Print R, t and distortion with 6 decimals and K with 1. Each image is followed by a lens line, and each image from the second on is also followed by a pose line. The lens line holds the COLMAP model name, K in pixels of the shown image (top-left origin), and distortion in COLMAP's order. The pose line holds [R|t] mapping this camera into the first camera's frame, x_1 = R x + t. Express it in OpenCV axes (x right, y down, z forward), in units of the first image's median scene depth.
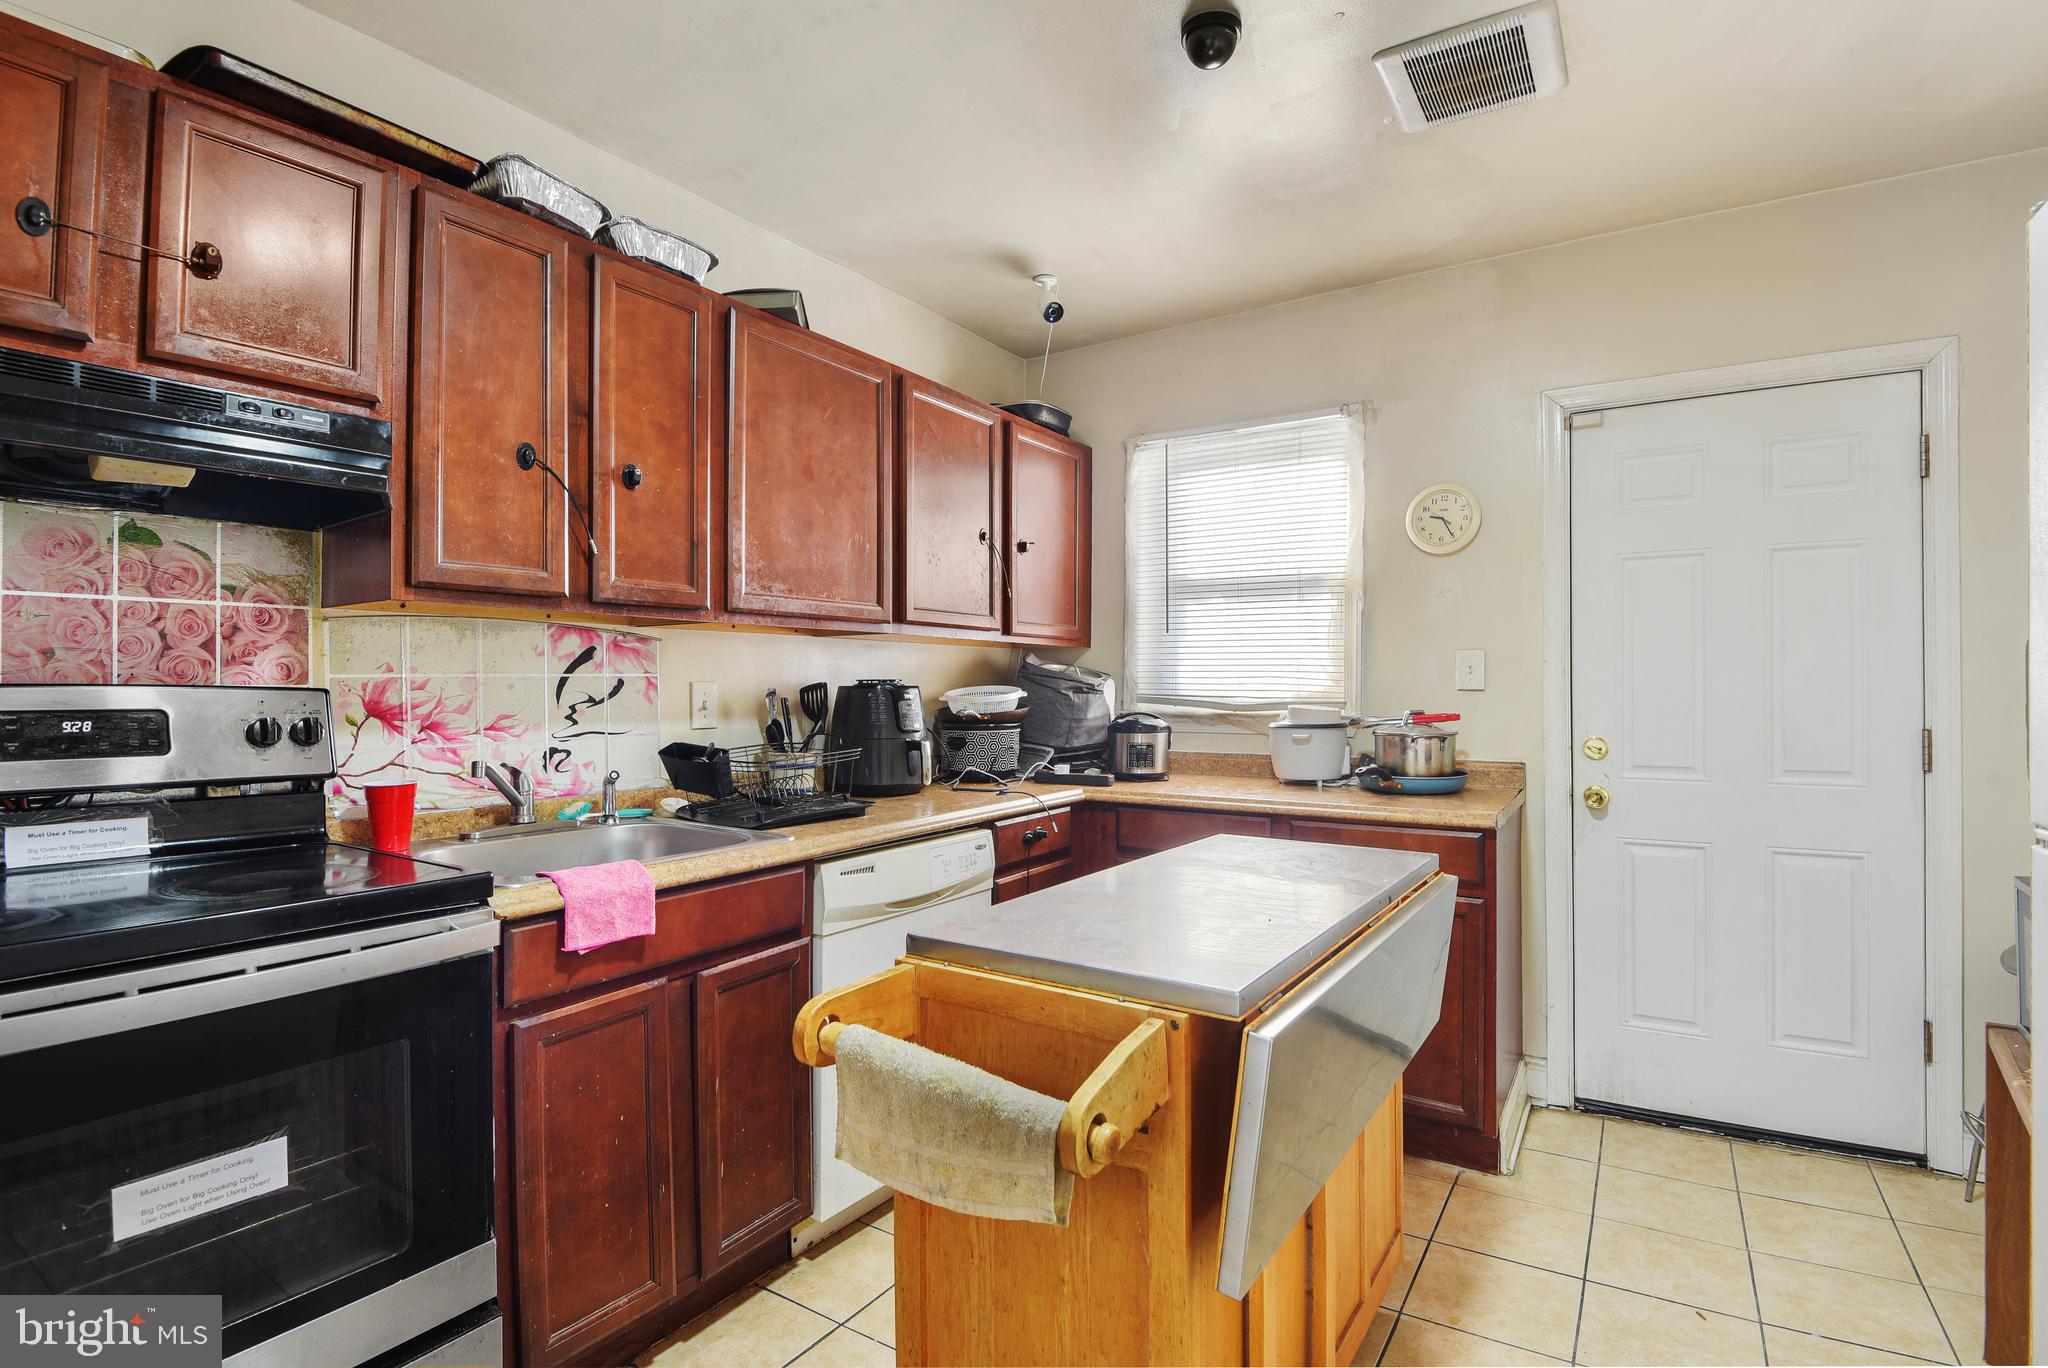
lens RADIAL K [[966.5, 0, 1024.0], [0, 966.5, 684.0], [0, 0, 1]] dist [-0.017642, -0.016827]
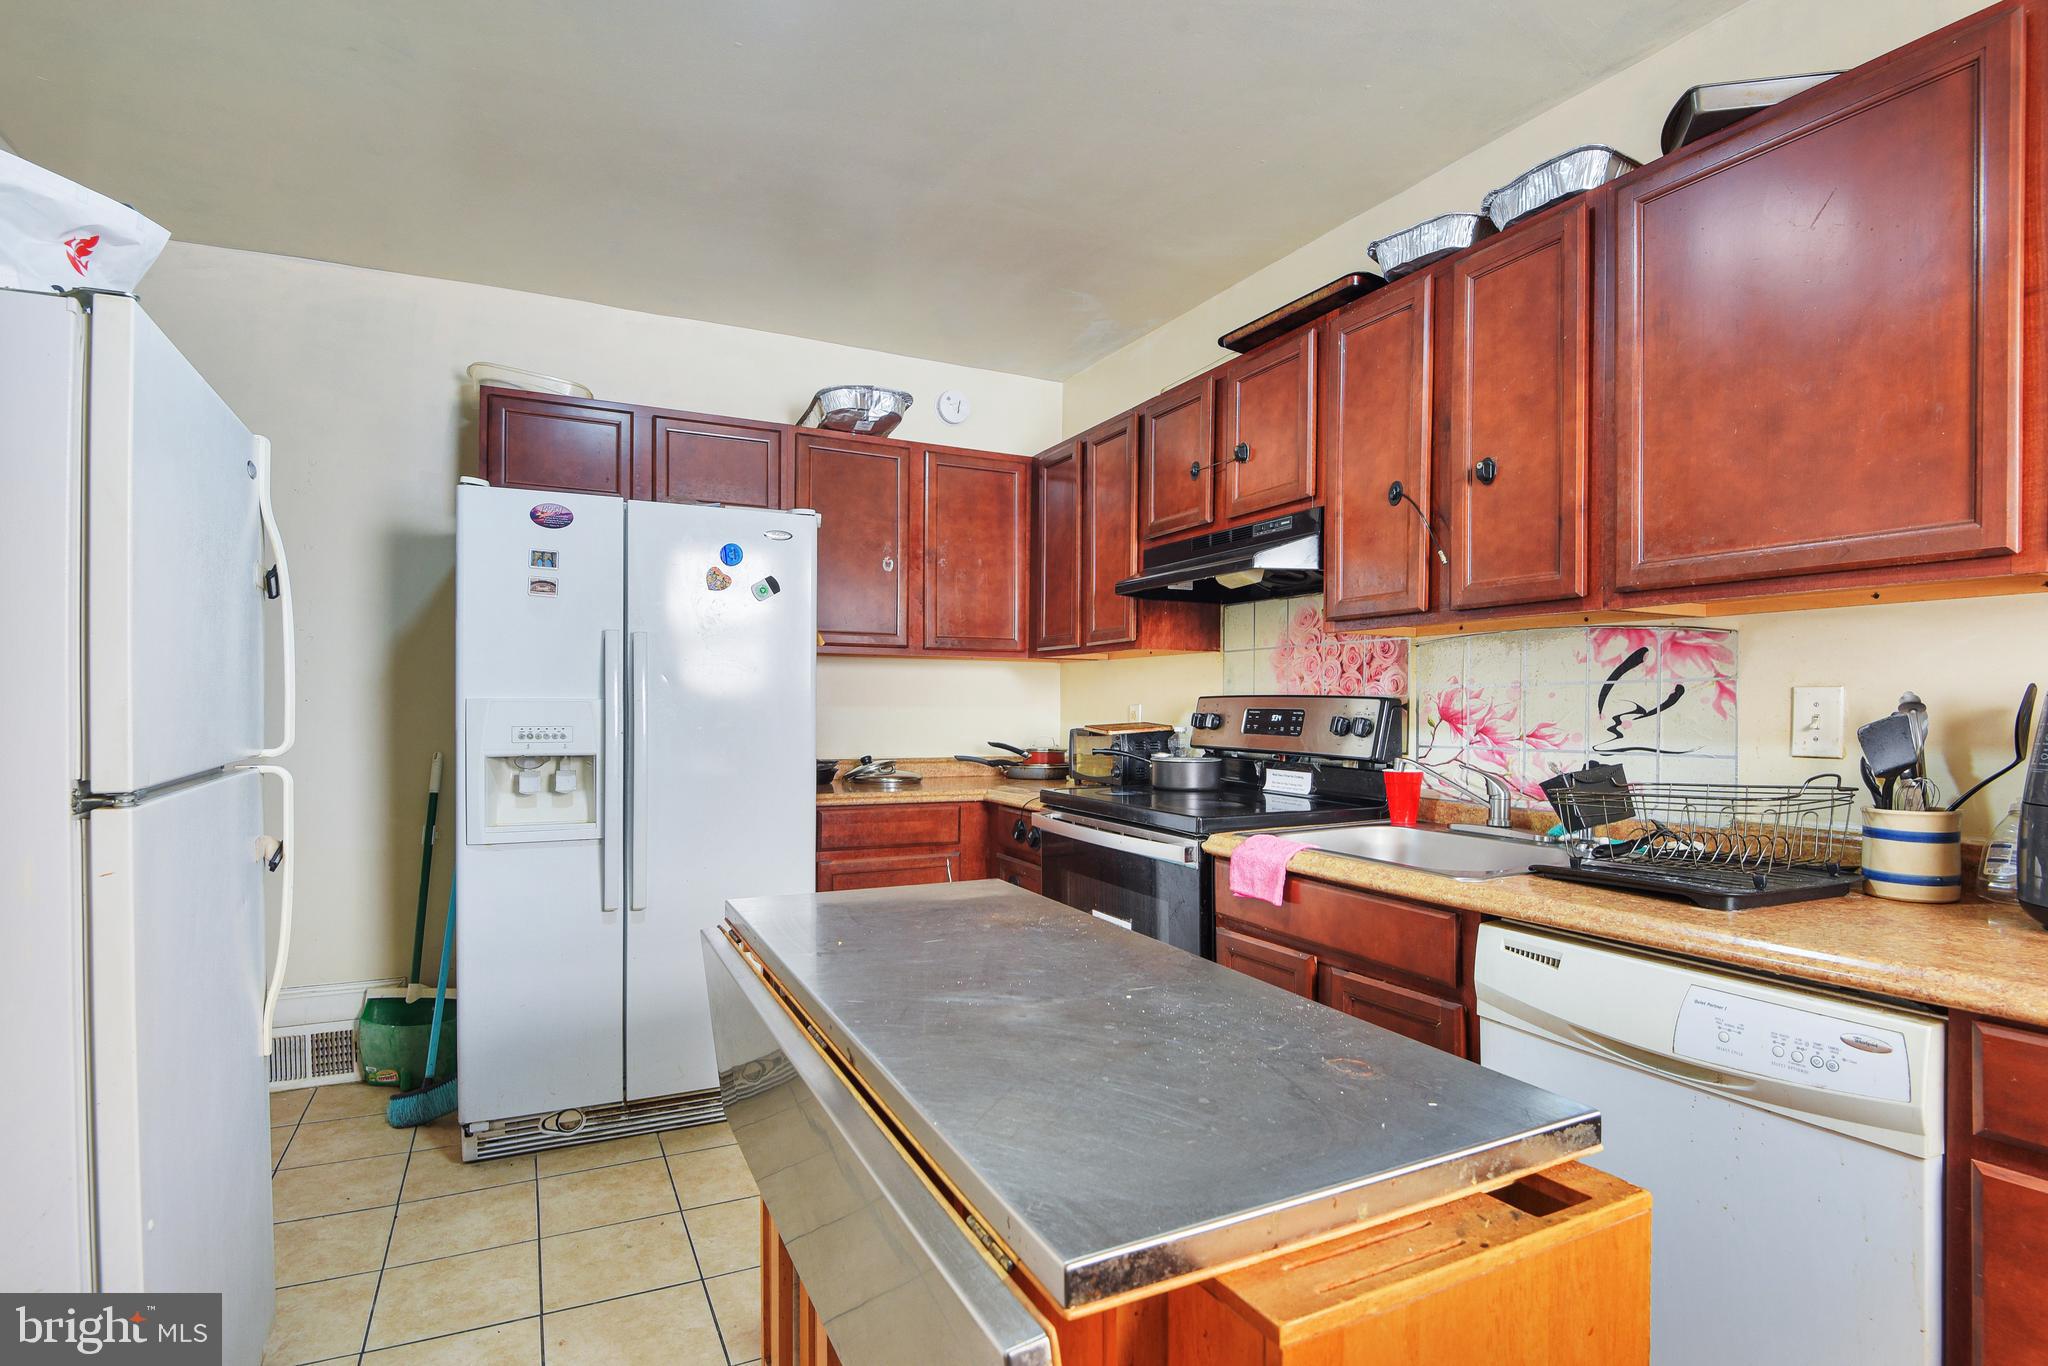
lens RADIAL K [[1012.9, 0, 1022.8], [0, 1012.9, 719.6], [0, 0, 1]] dist [-0.057220, 0.000779]
pose [[-0.514320, 0.010221, -0.857538, 0.636095], [-0.002969, 0.999902, 0.013699, 0.015551], [0.857593, 0.009591, -0.514239, 1.065285]]
